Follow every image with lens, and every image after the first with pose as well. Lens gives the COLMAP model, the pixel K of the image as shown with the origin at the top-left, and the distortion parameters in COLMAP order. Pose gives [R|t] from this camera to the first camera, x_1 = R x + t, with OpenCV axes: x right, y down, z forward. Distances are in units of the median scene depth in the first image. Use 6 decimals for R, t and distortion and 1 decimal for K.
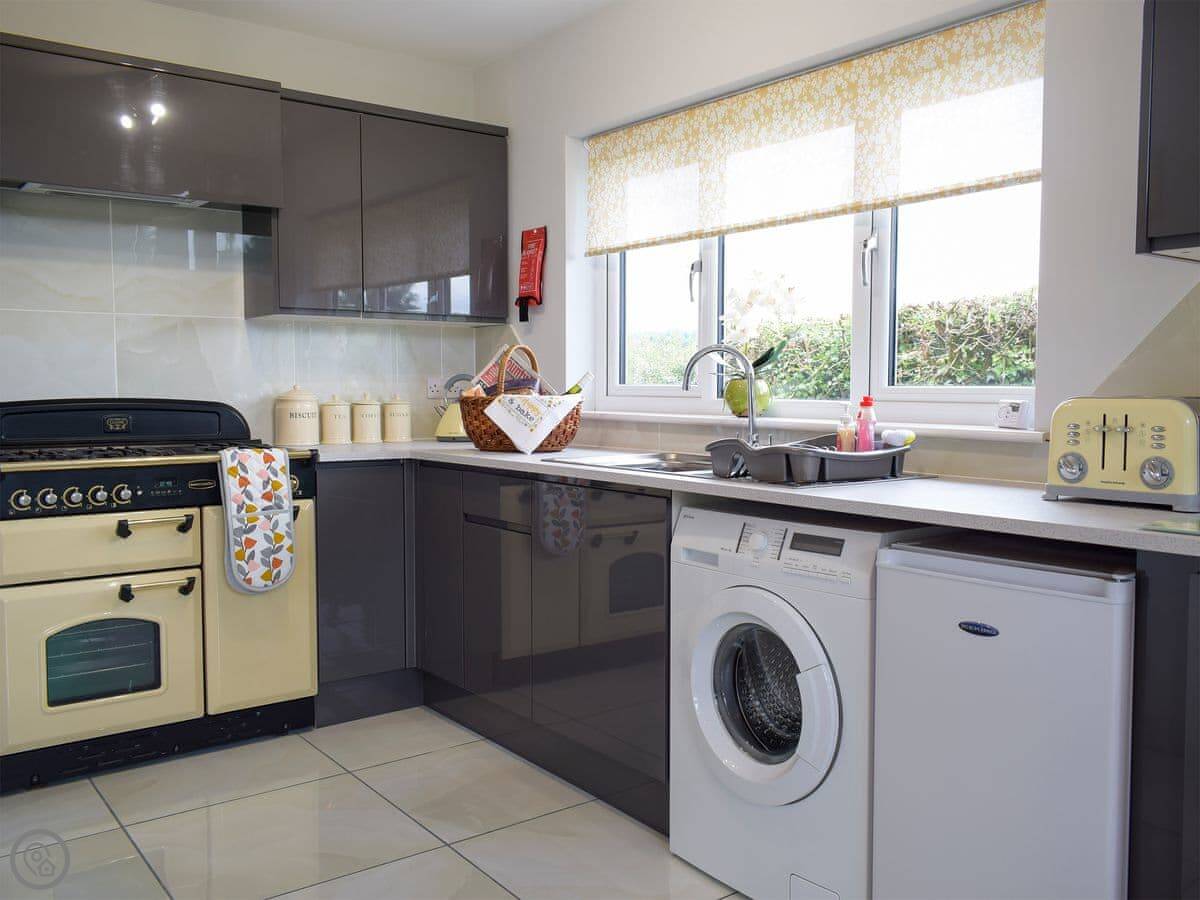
lens RADIAL K [[1042.0, 0, 629.8], [0, 1042.0, 456.4], [0, 0, 1]] dist [0.025075, -0.000759]
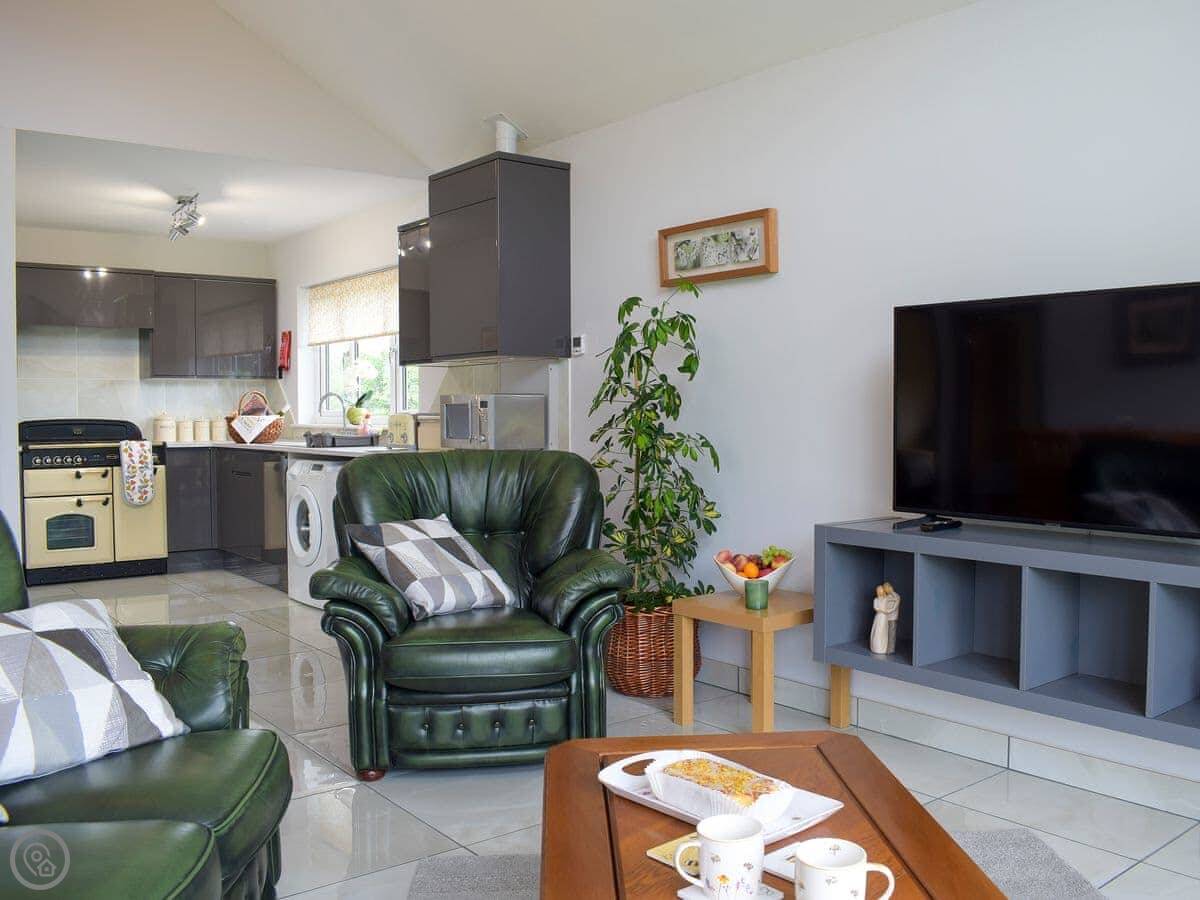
lens RADIAL K [[1026.5, 0, 600.0], [0, 1026.5, 450.0], [0, 0, 1]] dist [-0.062847, 0.002746]
pose [[0.999949, -0.008504, 0.005459, 0.605198], [0.008661, 0.999531, -0.029356, 0.082441], [-0.005207, 0.029402, 0.999554, -1.137357]]
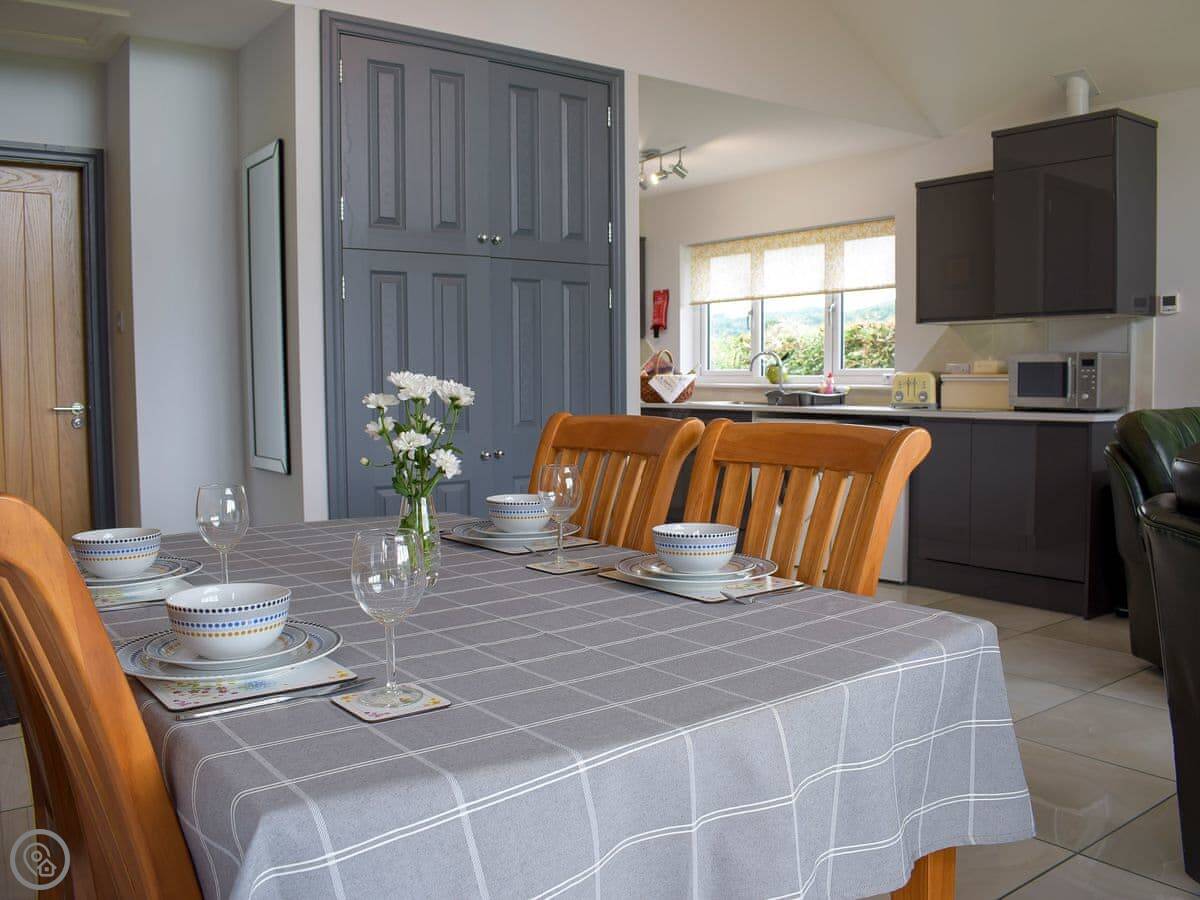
lens RADIAL K [[1026.5, 0, 600.0], [0, 1026.5, 450.0], [0, 0, 1]] dist [-0.062847, 0.002746]
pose [[0.999866, -0.007170, -0.014700, -0.224002], [0.007234, 0.999965, 0.004286, 0.087331], [0.014669, -0.004392, 0.999883, -1.131711]]
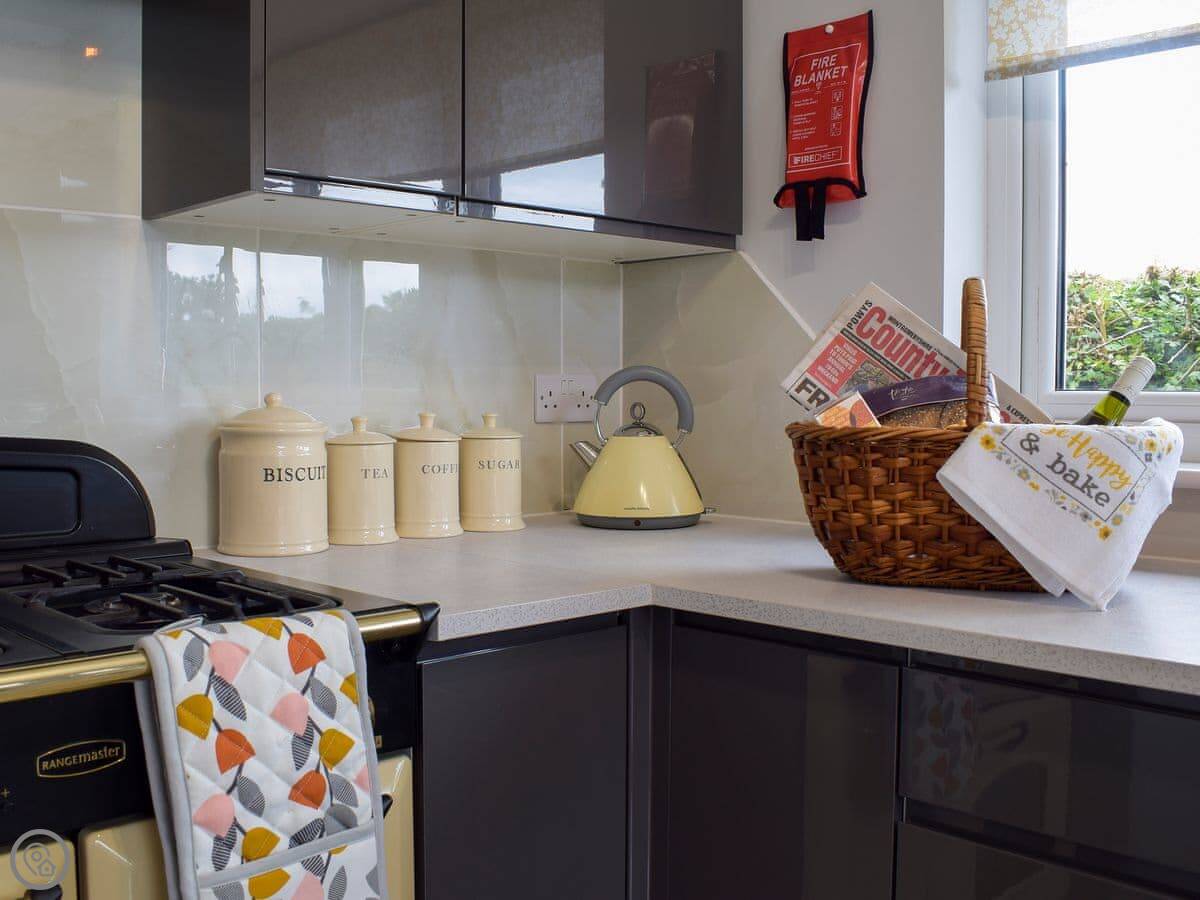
lens RADIAL K [[1235.6, 0, 561.6], [0, 1235.6, 453.5], [0, 0, 1]] dist [-0.085236, -0.000844]
pose [[0.996723, -0.005499, 0.080703, -0.299166], [0.006794, 0.999852, -0.015780, -0.046280], [-0.080604, 0.016277, 0.996613, 0.651072]]
